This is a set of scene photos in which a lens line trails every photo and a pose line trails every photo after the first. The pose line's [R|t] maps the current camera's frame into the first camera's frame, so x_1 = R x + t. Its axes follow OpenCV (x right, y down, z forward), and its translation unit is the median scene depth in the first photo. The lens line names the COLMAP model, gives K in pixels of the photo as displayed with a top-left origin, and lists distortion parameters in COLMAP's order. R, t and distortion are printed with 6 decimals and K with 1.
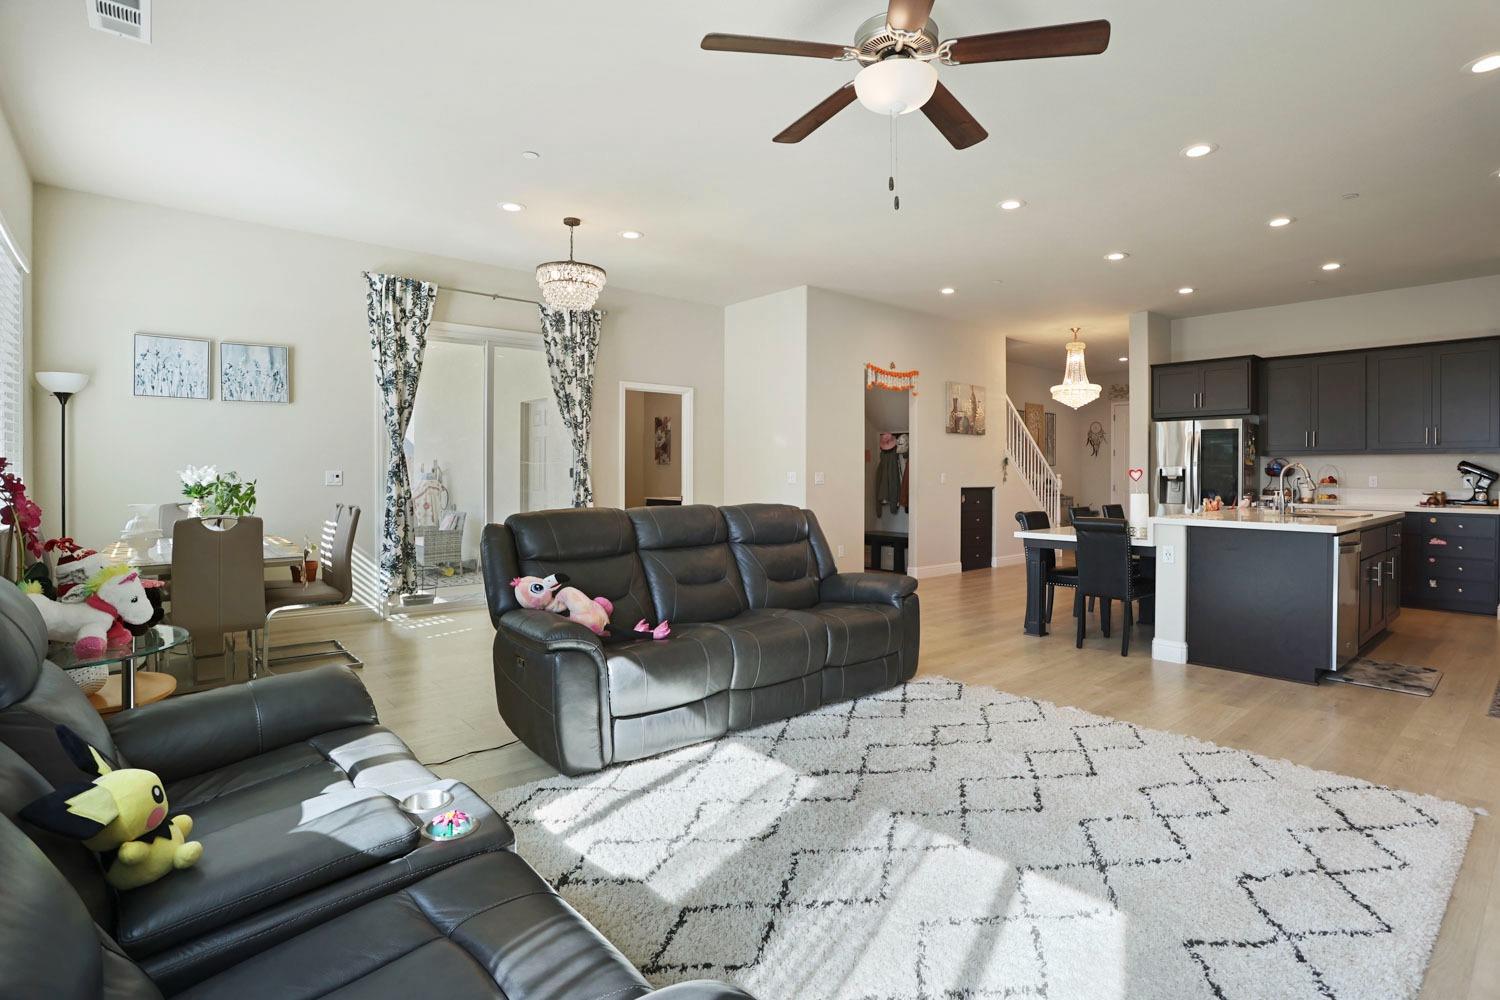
lens RADIAL K [[727.0, 0, 743.3], [0, 727.0, 484.5], [0, 0, 1]] dist [-0.030277, 0.010360]
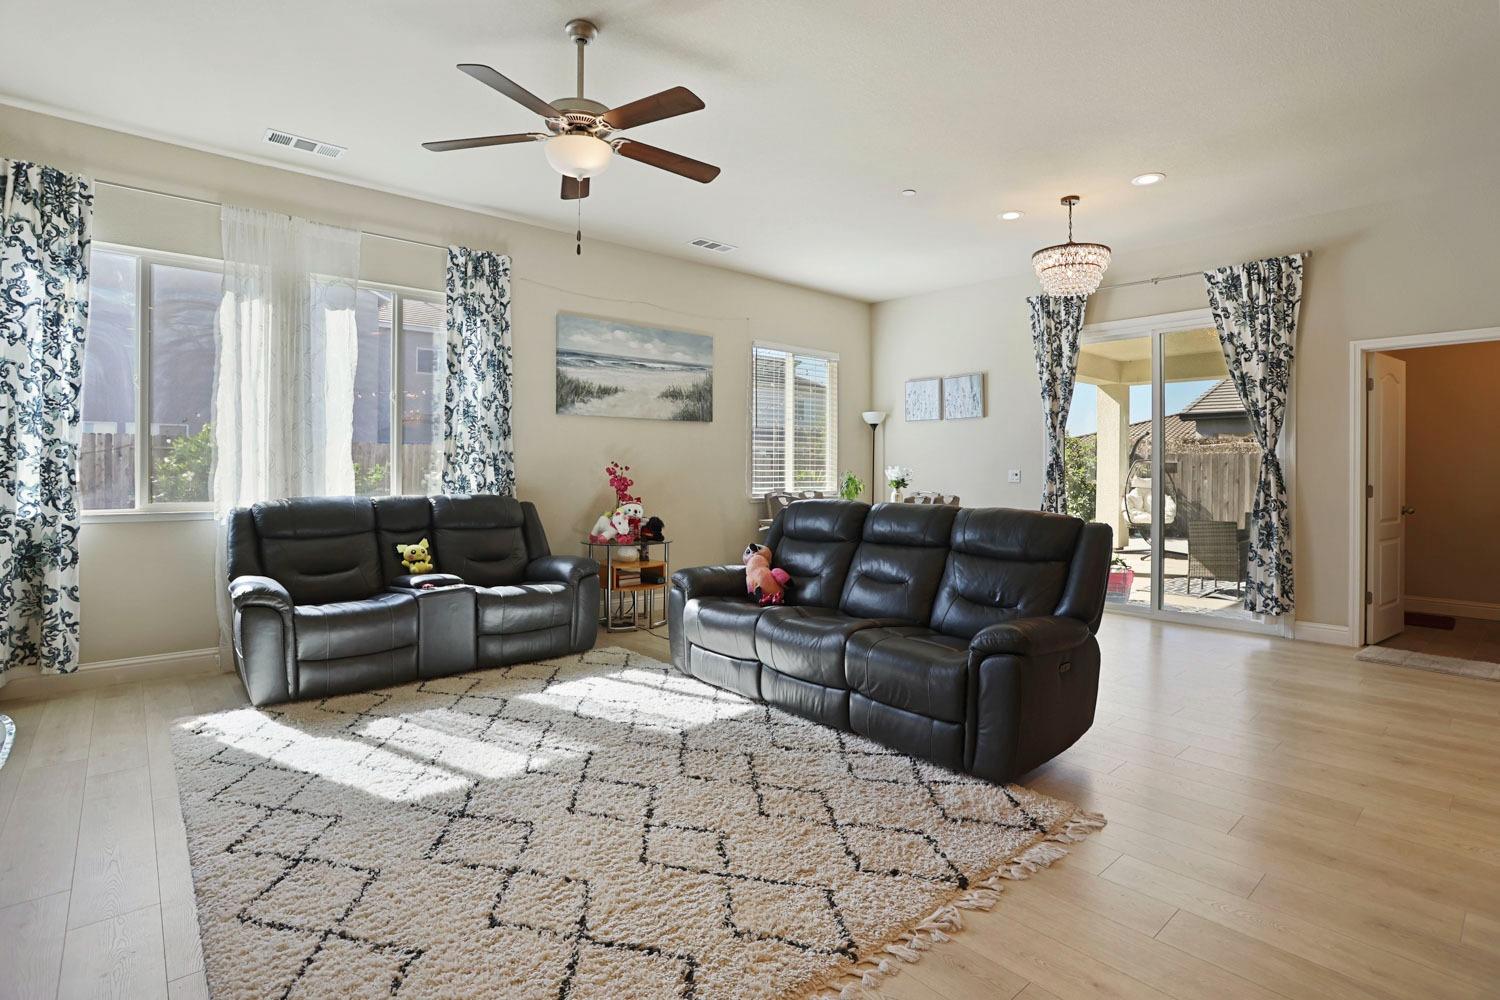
lens RADIAL K [[727.0, 0, 759.1], [0, 727.0, 475.8], [0, 0, 1]] dist [-0.030277, 0.010360]
pose [[0.051805, 0.007983, -0.998625, 0.606736], [-0.024752, 0.999671, 0.006707, -0.007126], [0.998350, 0.024371, 0.051986, 0.512338]]
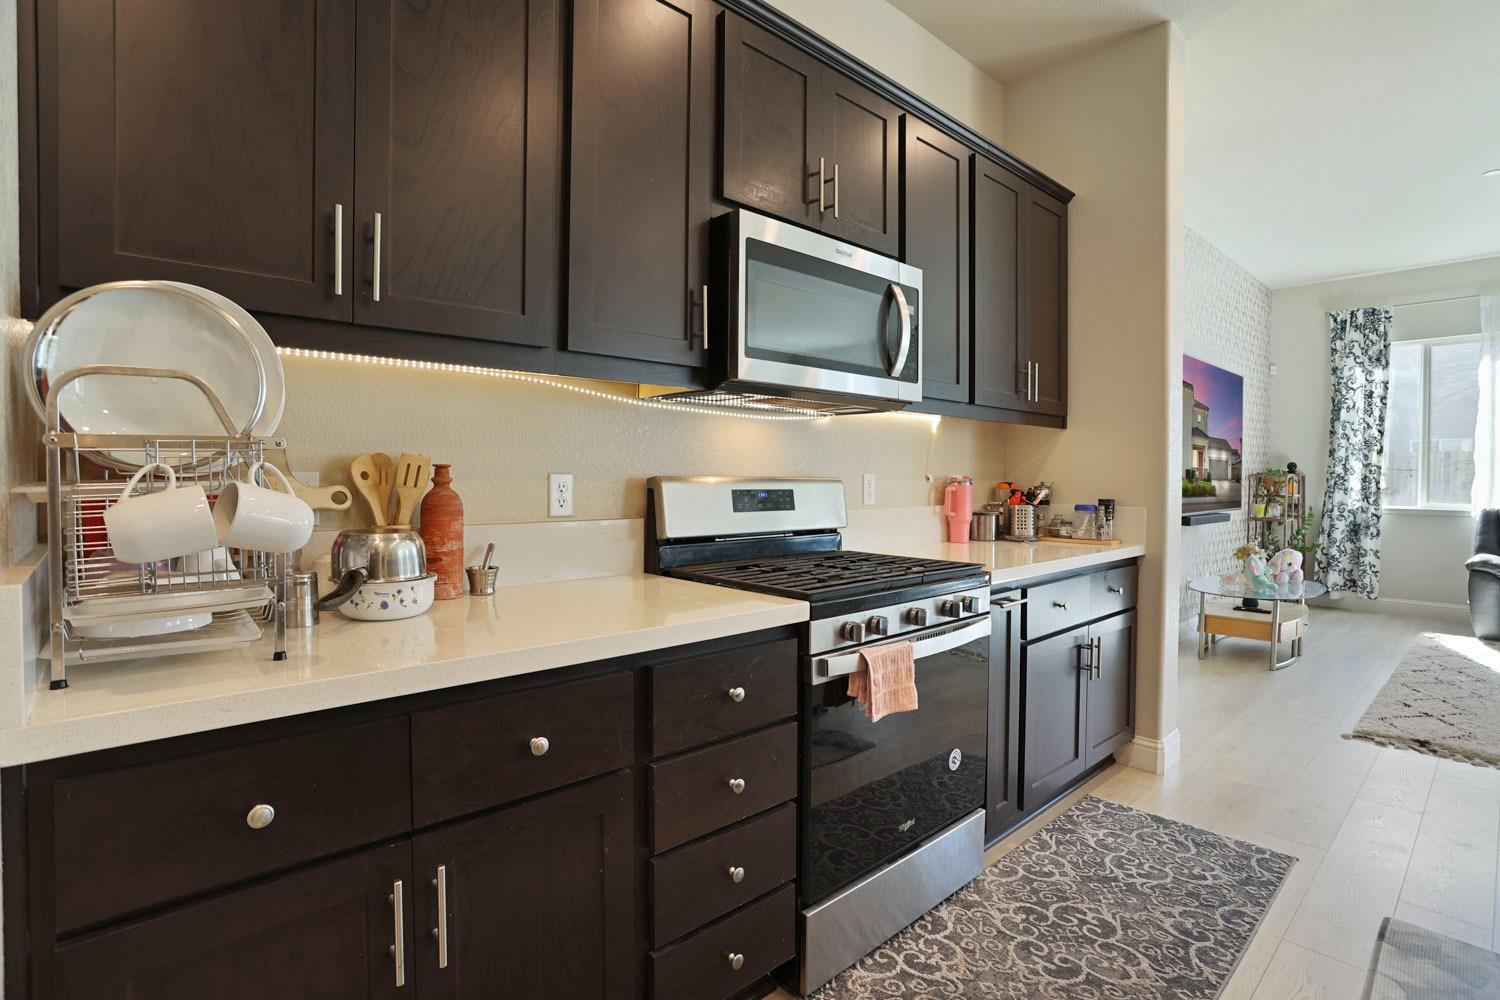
lens RADIAL K [[727.0, 0, 756.5], [0, 727.0, 495.1], [0, 0, 1]] dist [-0.030277, 0.010360]
pose [[-0.997937, -0.003431, -0.064111, 0.937527], [-0.005889, 0.999254, 0.038181, -0.007659], [0.063932, 0.038479, -0.997212, 0.939123]]
